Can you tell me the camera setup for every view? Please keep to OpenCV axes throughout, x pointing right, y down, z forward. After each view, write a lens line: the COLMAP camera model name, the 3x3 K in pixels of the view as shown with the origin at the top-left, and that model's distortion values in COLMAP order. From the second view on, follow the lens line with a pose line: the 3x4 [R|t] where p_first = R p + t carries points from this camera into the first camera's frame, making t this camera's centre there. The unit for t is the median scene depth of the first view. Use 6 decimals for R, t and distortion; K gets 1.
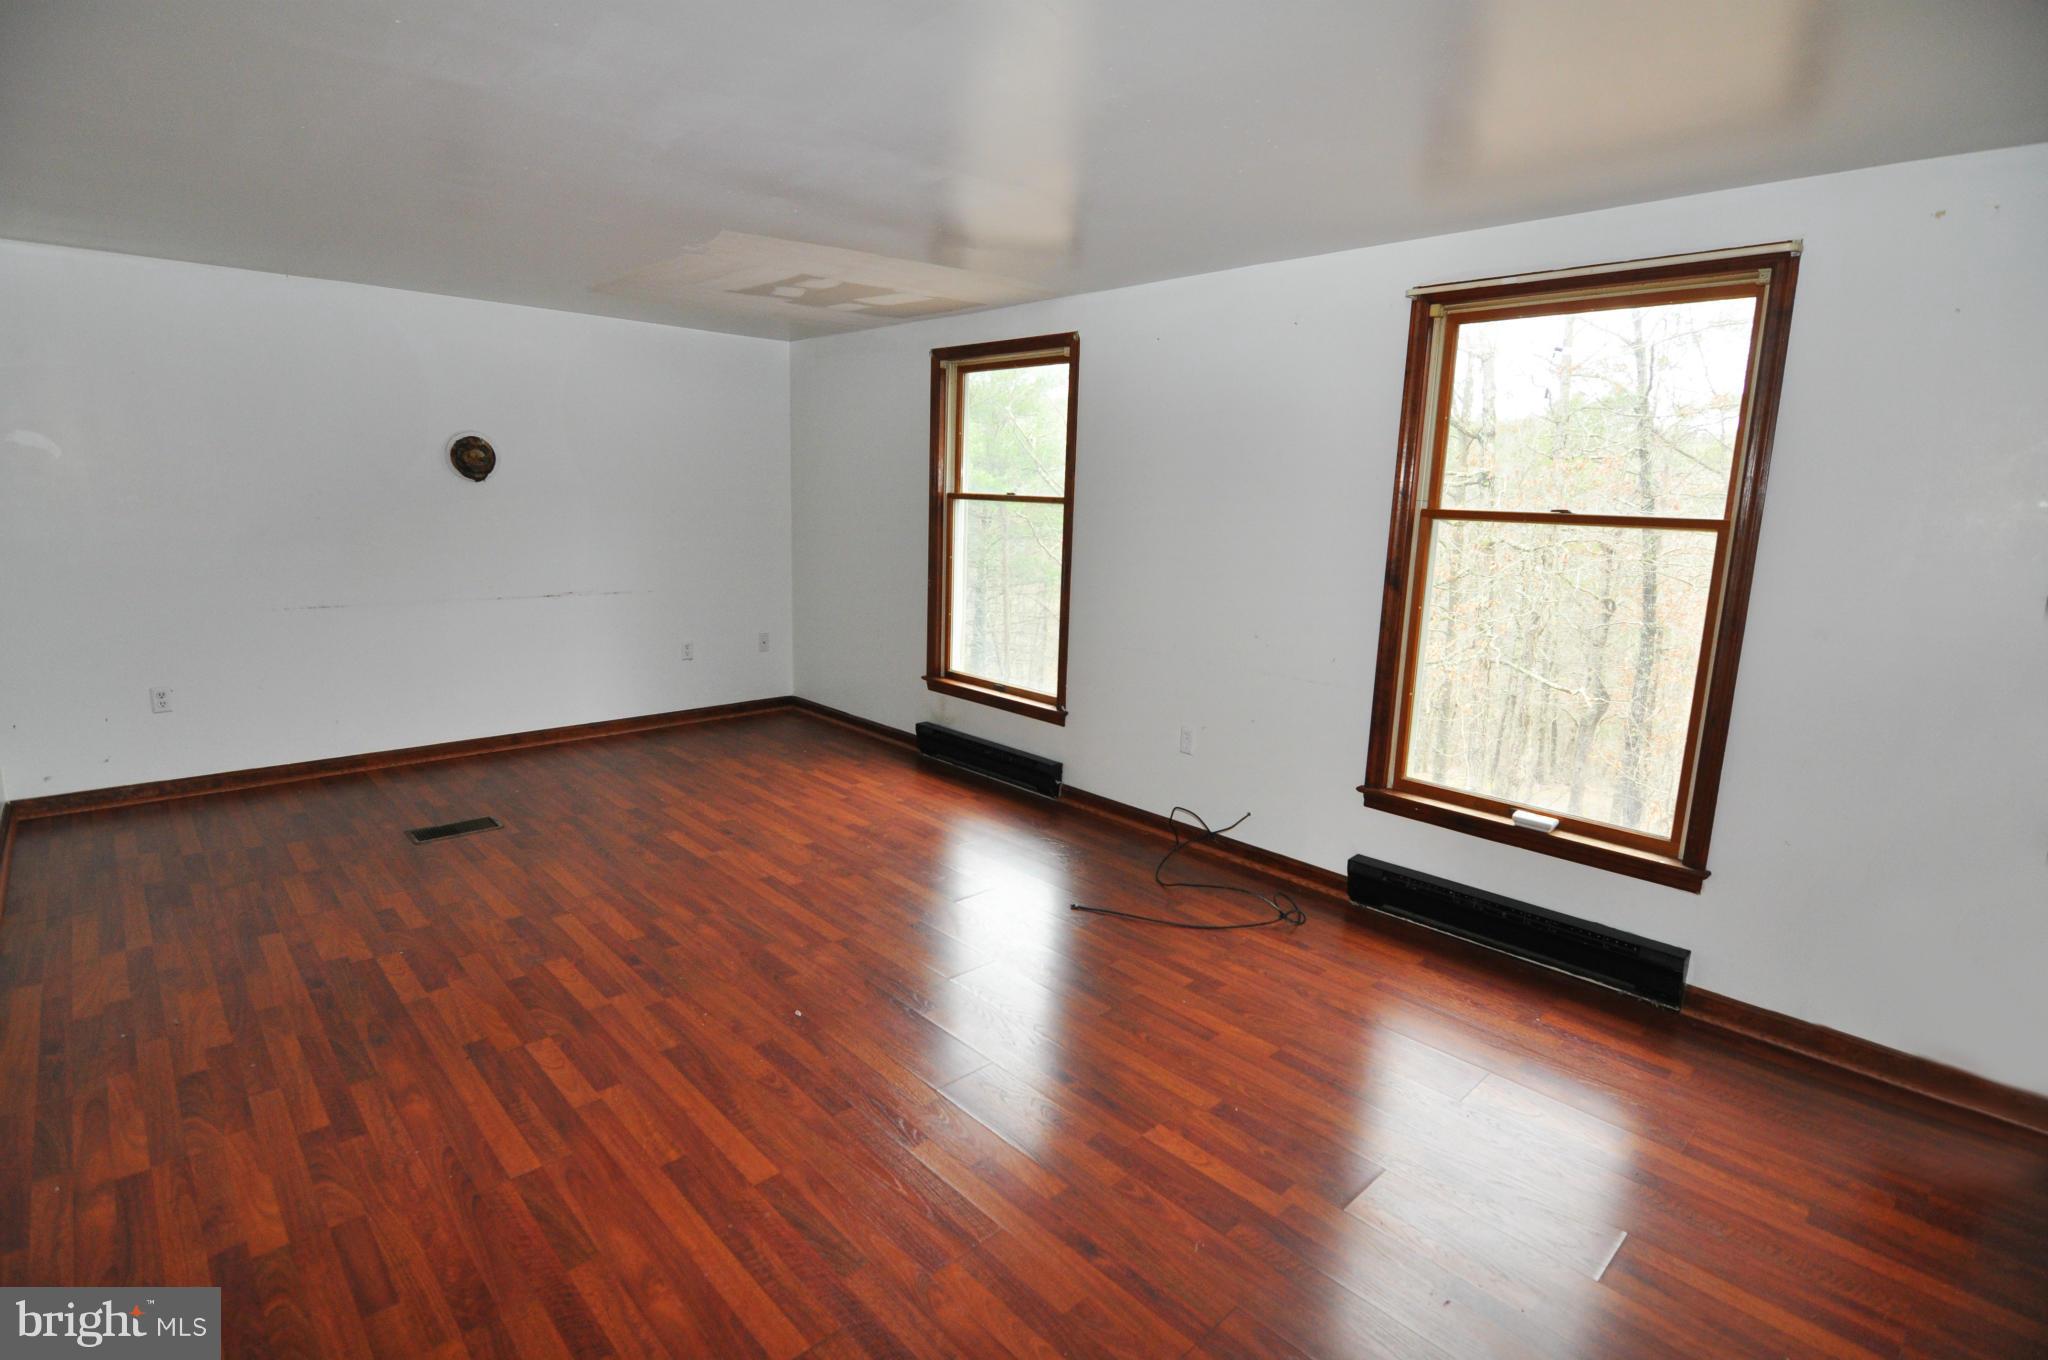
lens RADIAL K [[999.0, 0, 1019.3], [0, 999.0, 672.0], [0, 0, 1]] dist [-0.007974, -0.002506]
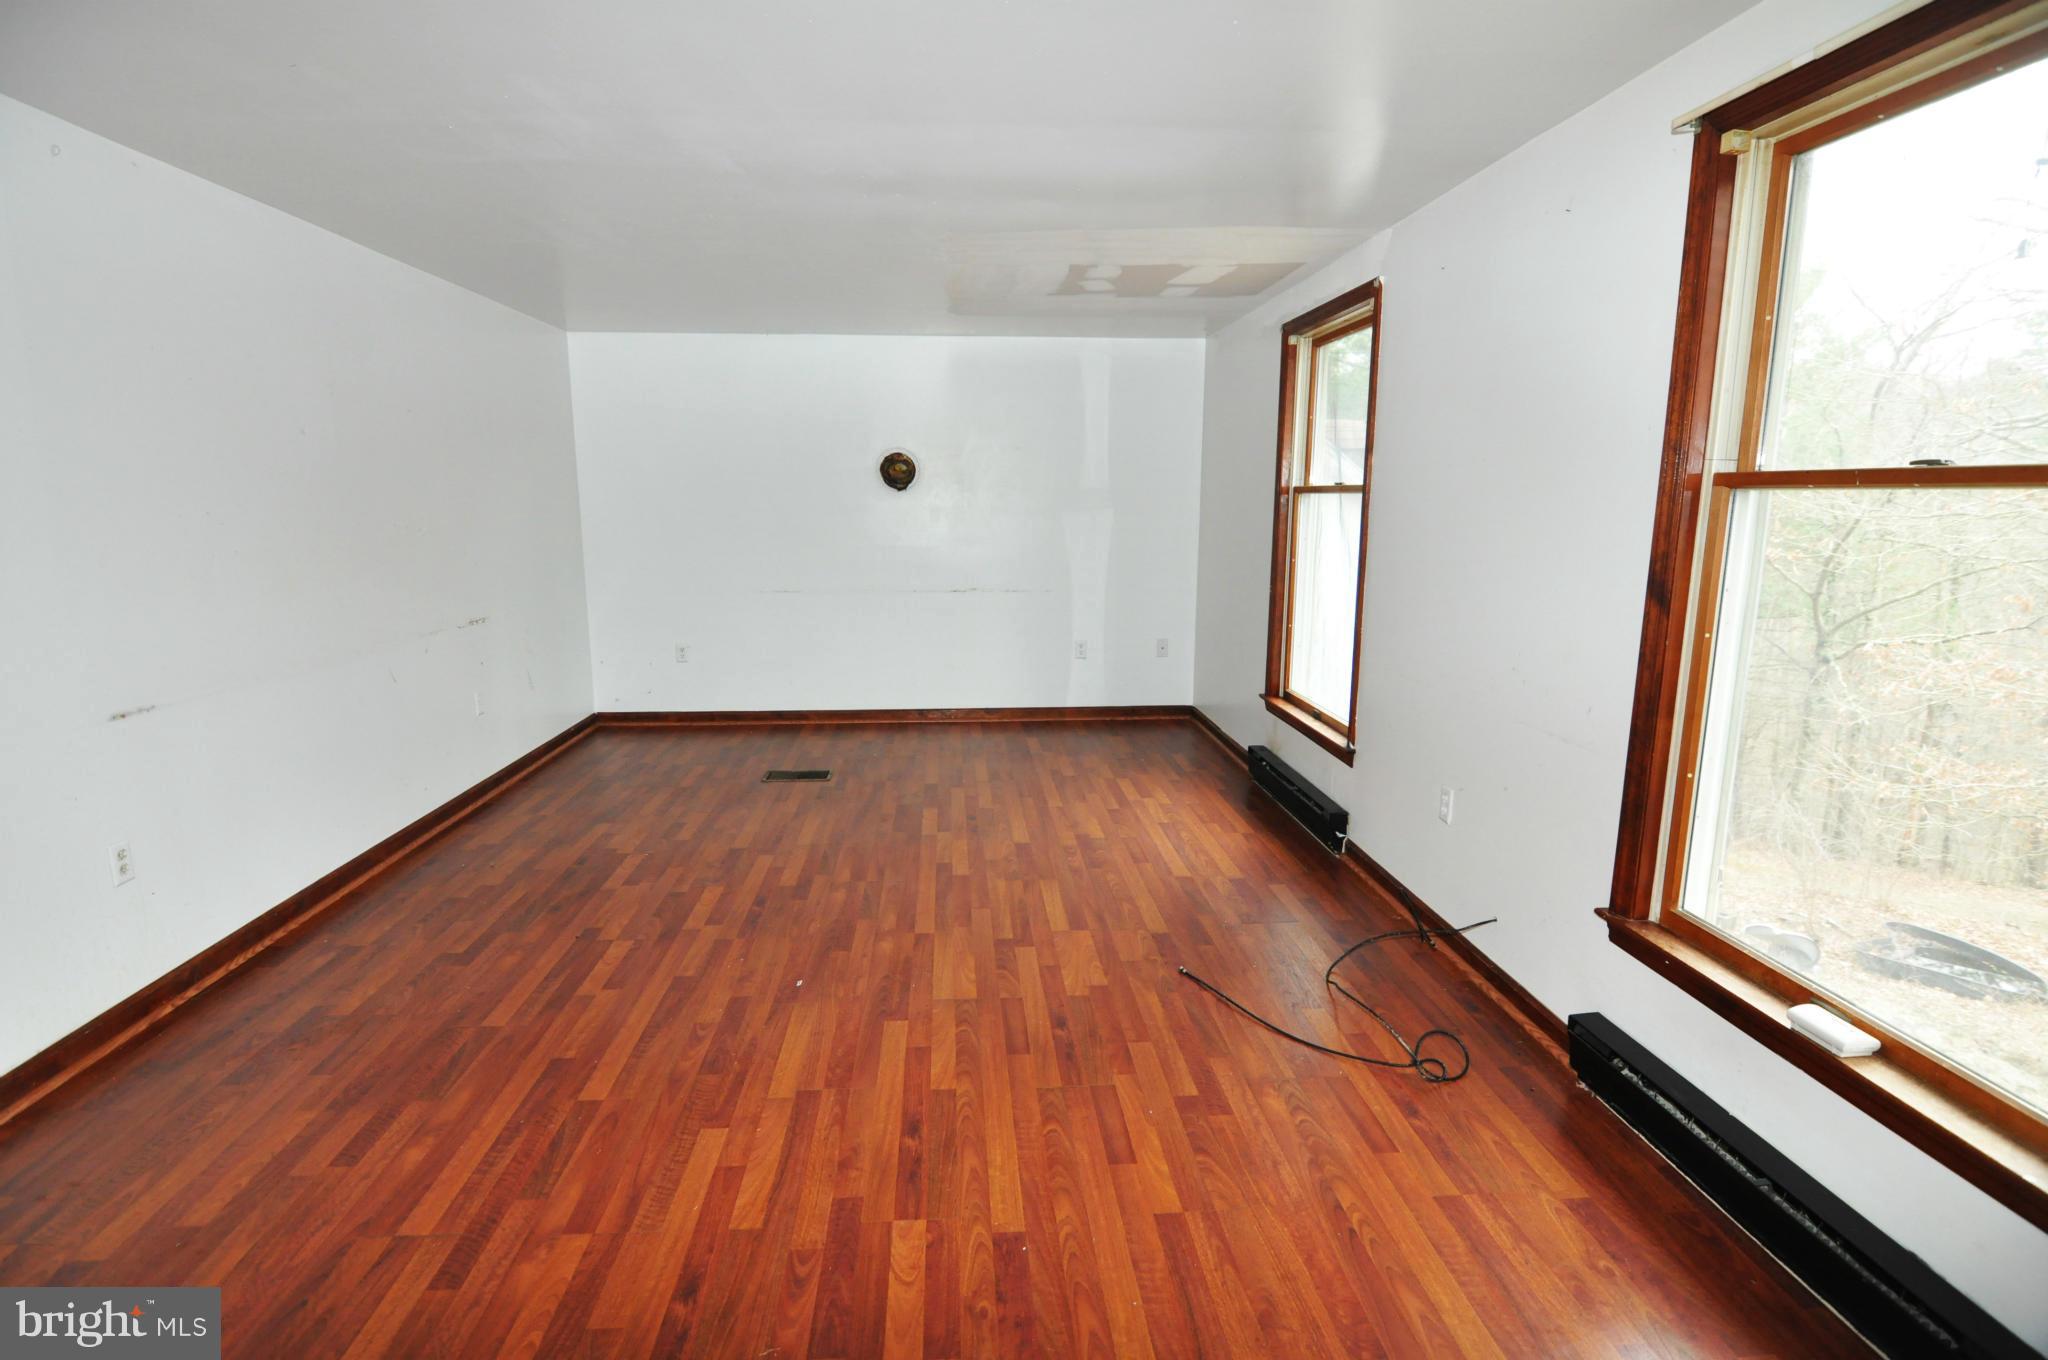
lens RADIAL K [[999.0, 0, 1014.1], [0, 999.0, 679.6], [0, 0, 1]] dist [-0.007974, -0.002506]
pose [[0.764511, 0.086462, -0.638786, 0.462983], [-0.093348, 0.995368, 0.023006, -0.012786], [0.637816, 0.042042, 0.769040, 0.263352]]
